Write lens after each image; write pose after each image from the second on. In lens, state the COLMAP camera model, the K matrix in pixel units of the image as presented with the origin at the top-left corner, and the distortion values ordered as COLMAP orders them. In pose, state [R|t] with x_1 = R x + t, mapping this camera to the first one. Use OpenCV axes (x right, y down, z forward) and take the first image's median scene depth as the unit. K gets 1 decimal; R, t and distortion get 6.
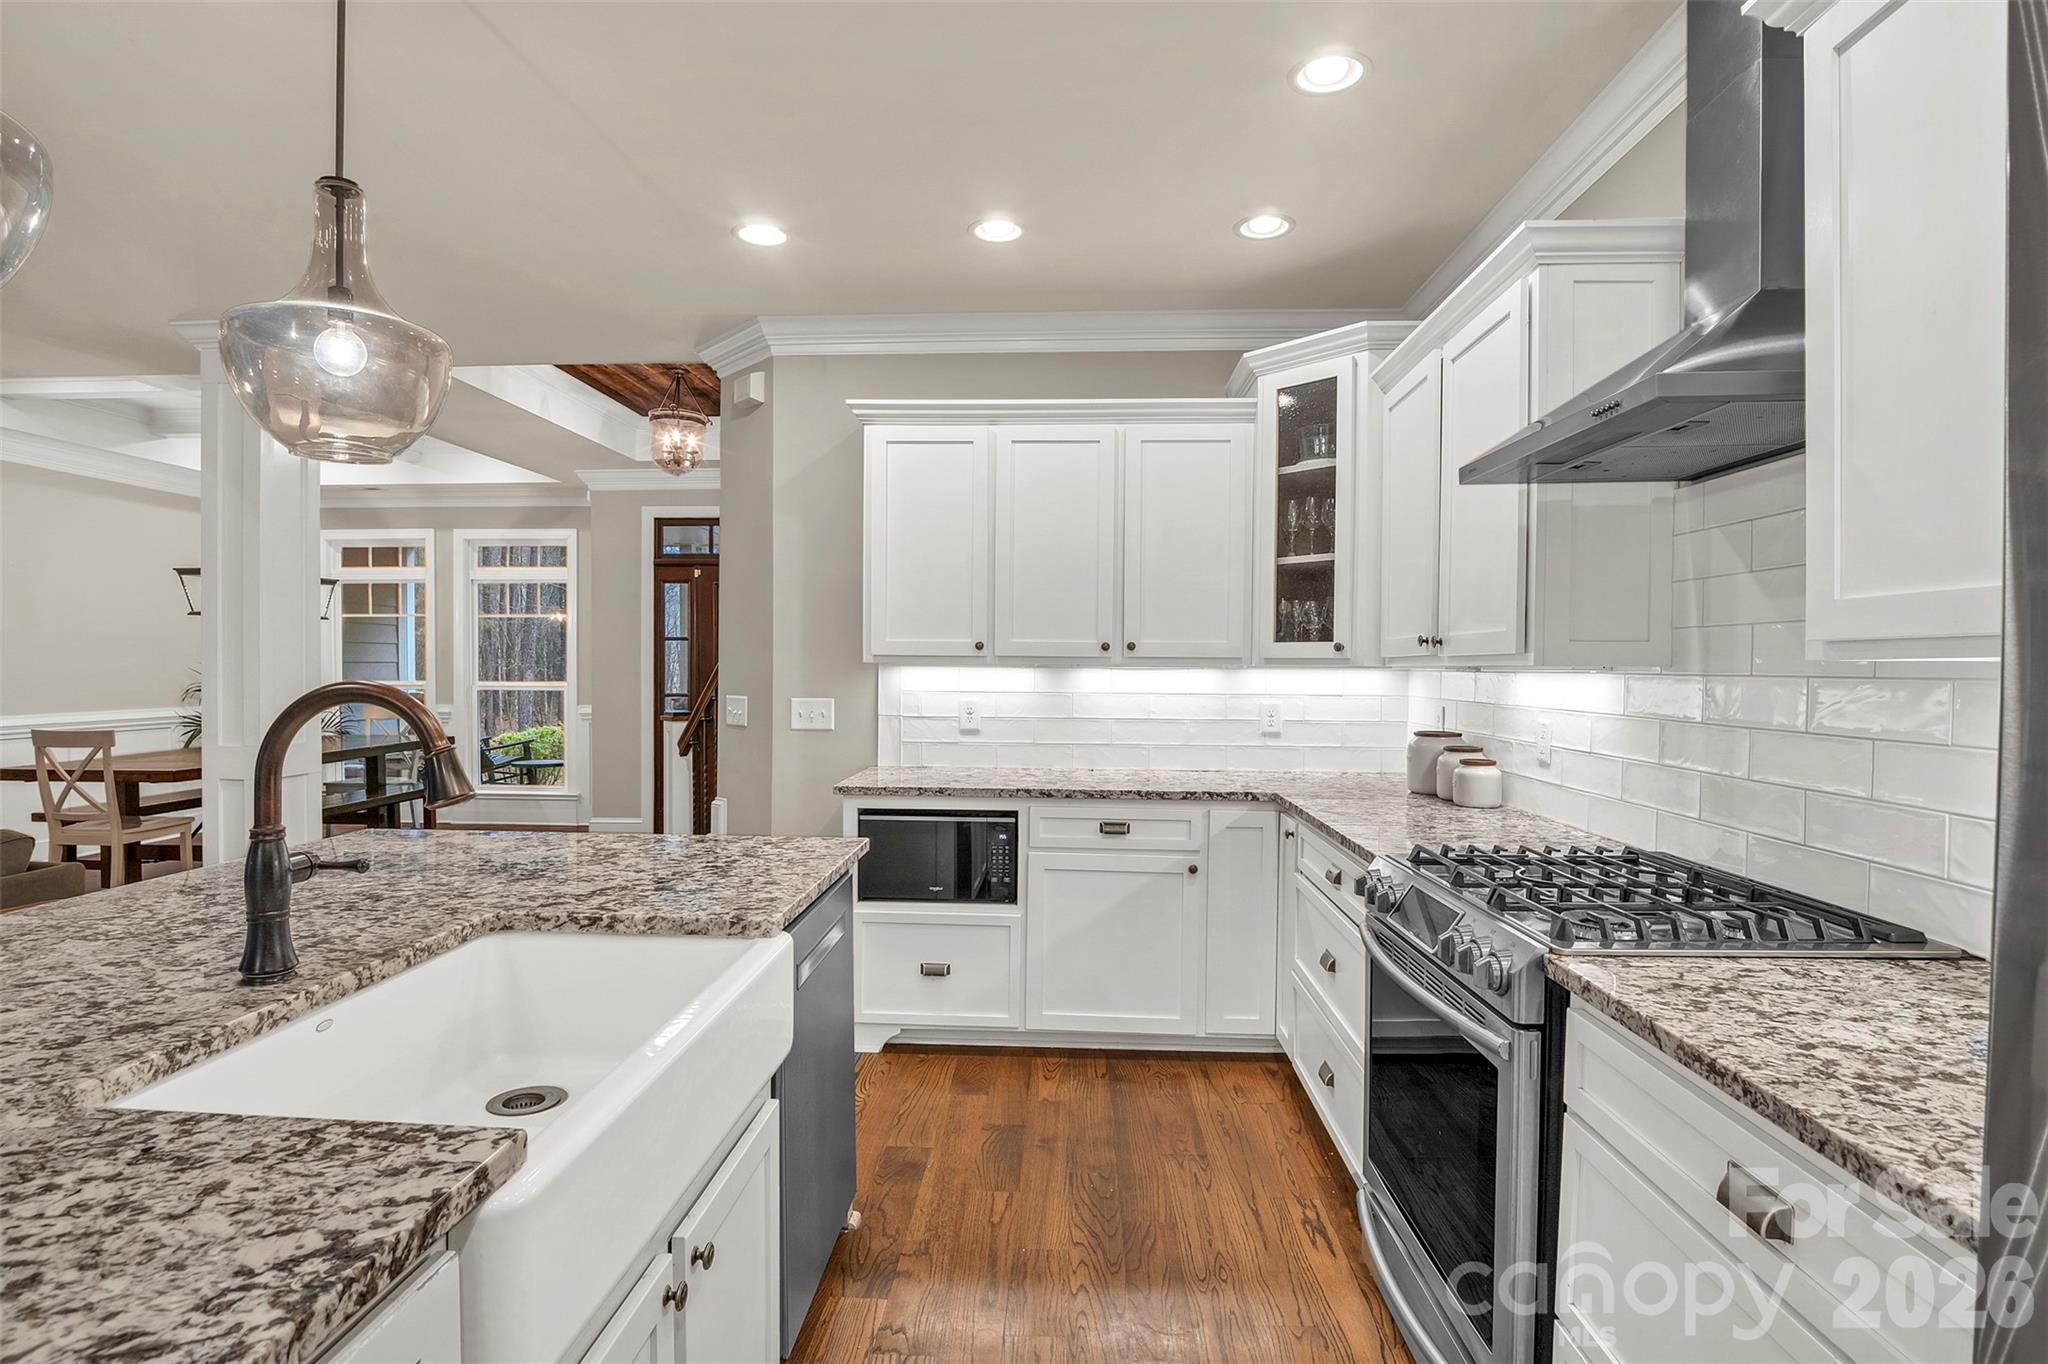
lens RADIAL K [[1020.7, 0, 1012.1], [0, 1020.7, 656.1], [0, 0, 1]] dist [0.002064, -0.022112]
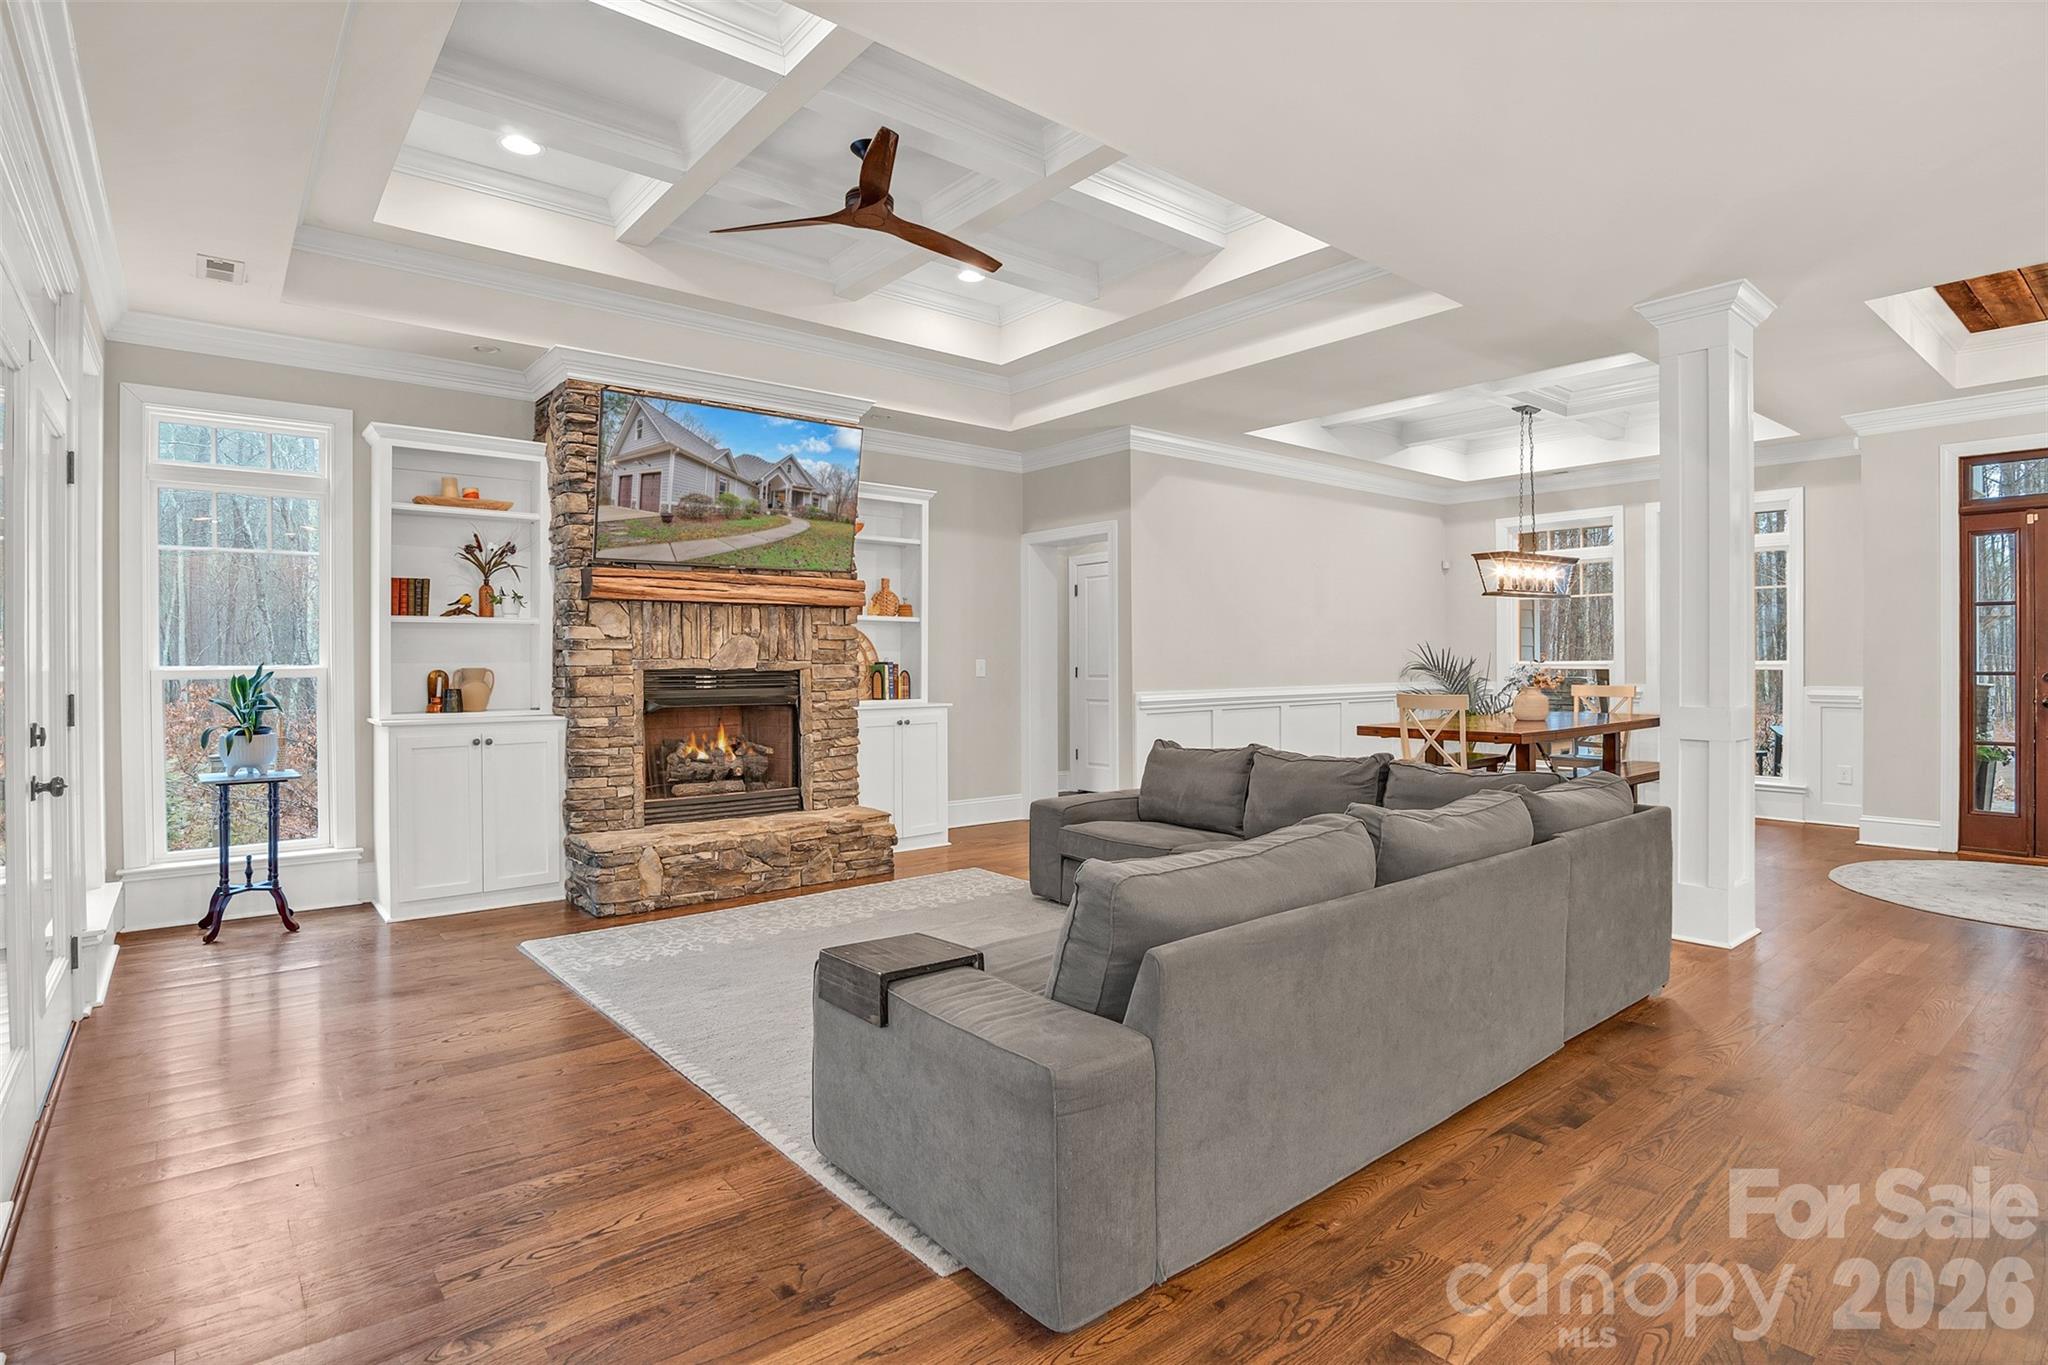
lens RADIAL K [[1020.7, 0, 1012.1], [0, 1020.7, 656.6], [0, 0, 1]] dist [0.002064, -0.022112]
pose [[0.680021, -0.008345, -0.733145, -0.504173], [0.011883, 0.999929, -0.000360, 0.029829], [0.733096, -0.008467, 0.680072, -0.200423]]
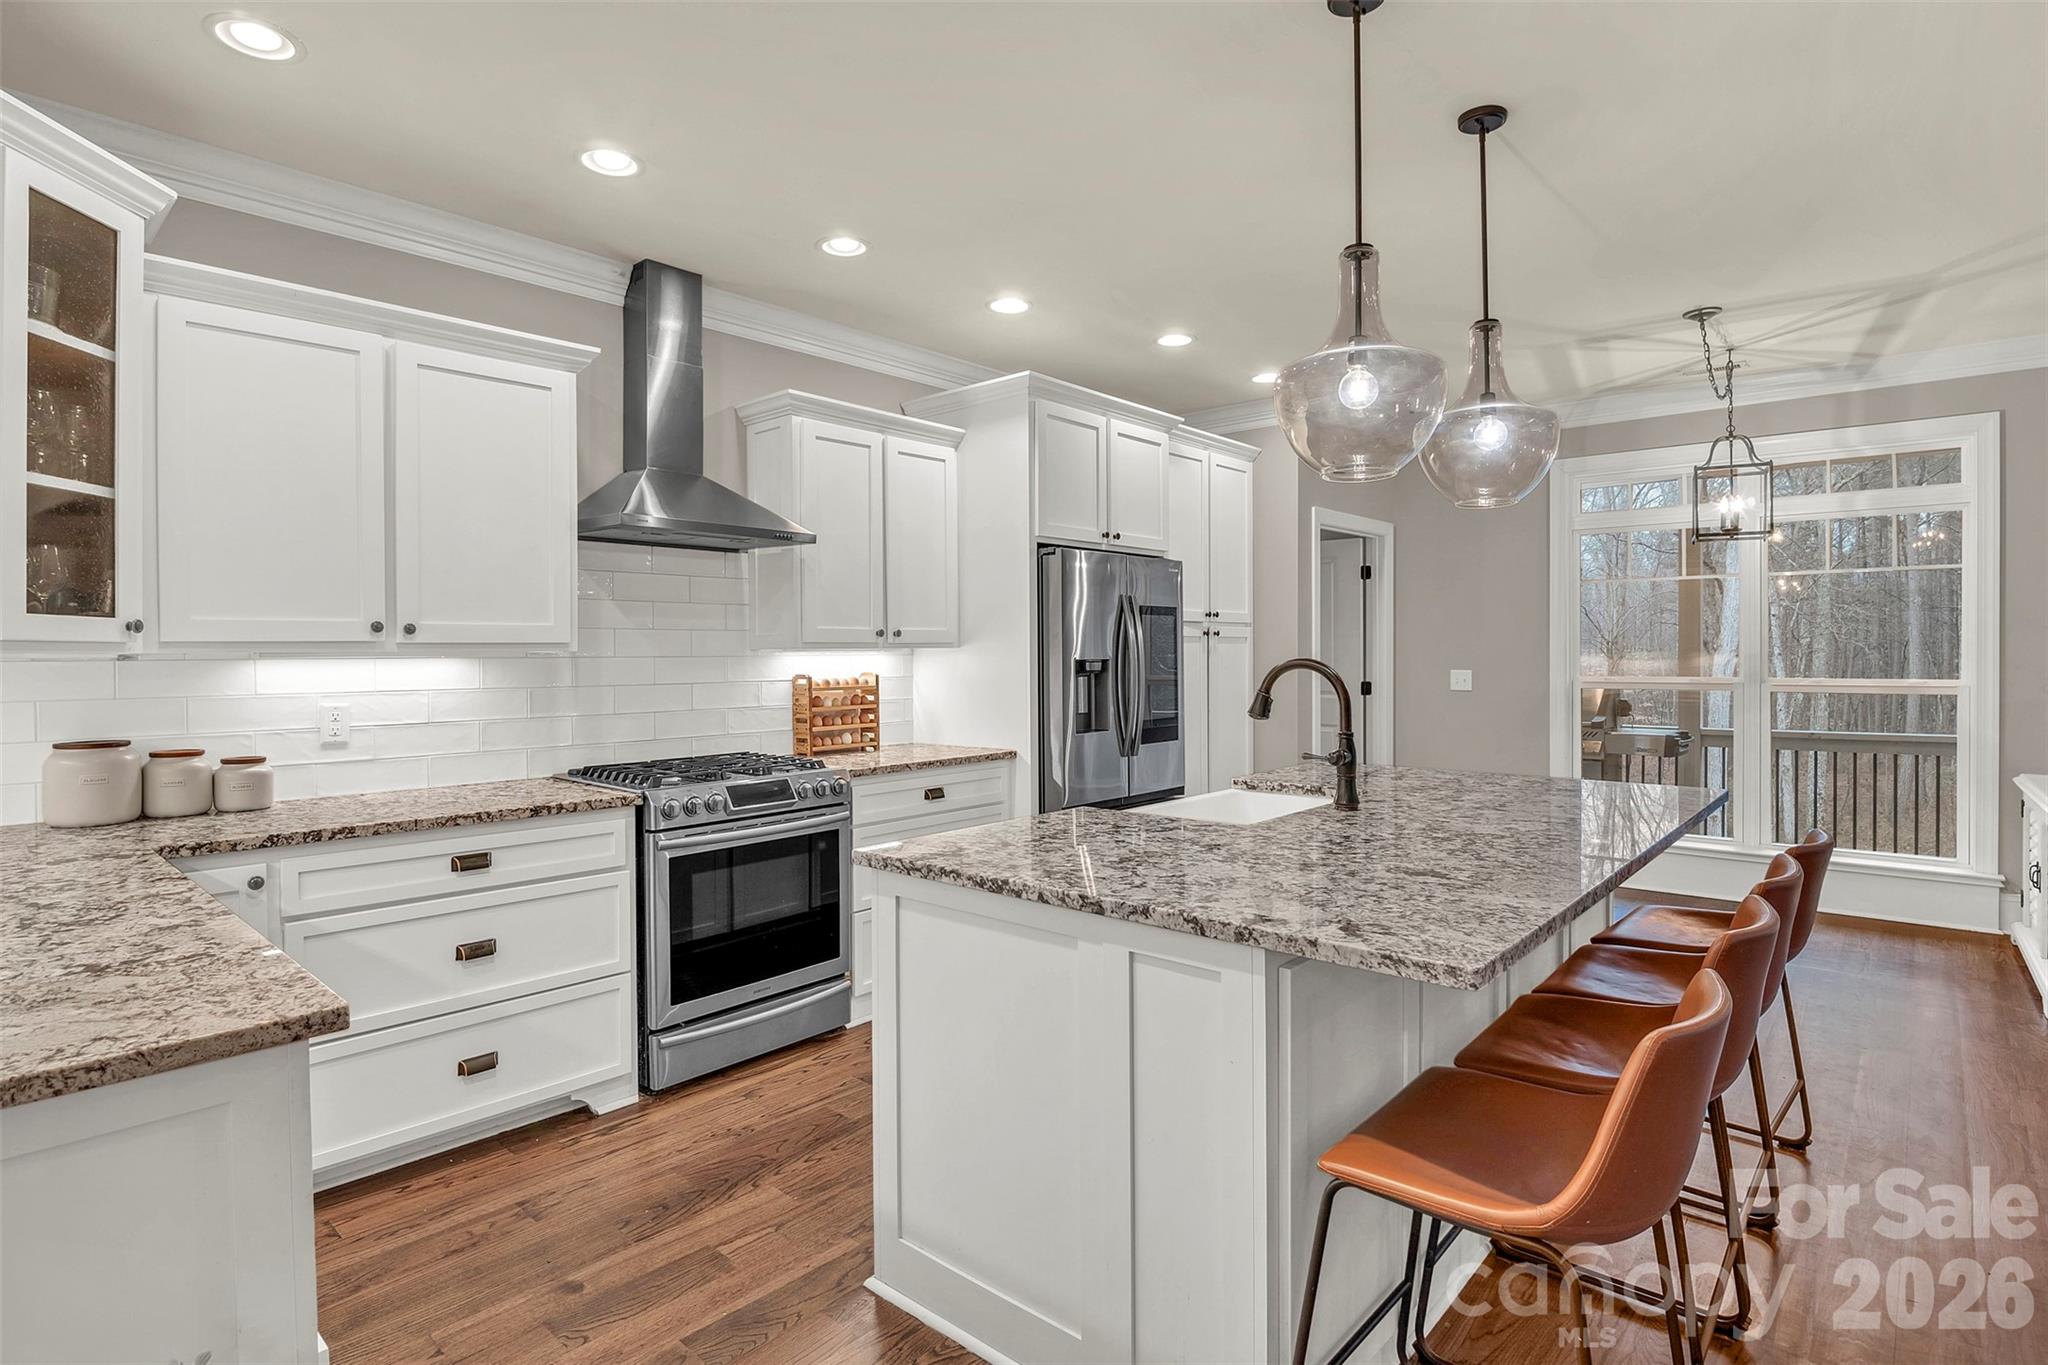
lens RADIAL K [[1020.7, 0, 1012.1], [0, 1020.7, 656.6], [0, 0, 1]] dist [0.002064, -0.022112]
pose [[-0.780047, -0.006106, 0.625691, -0.481021], [-0.004283, 0.999981, 0.004419, 0.003996], [-0.625706, 0.000767, -0.780058, 0.958003]]
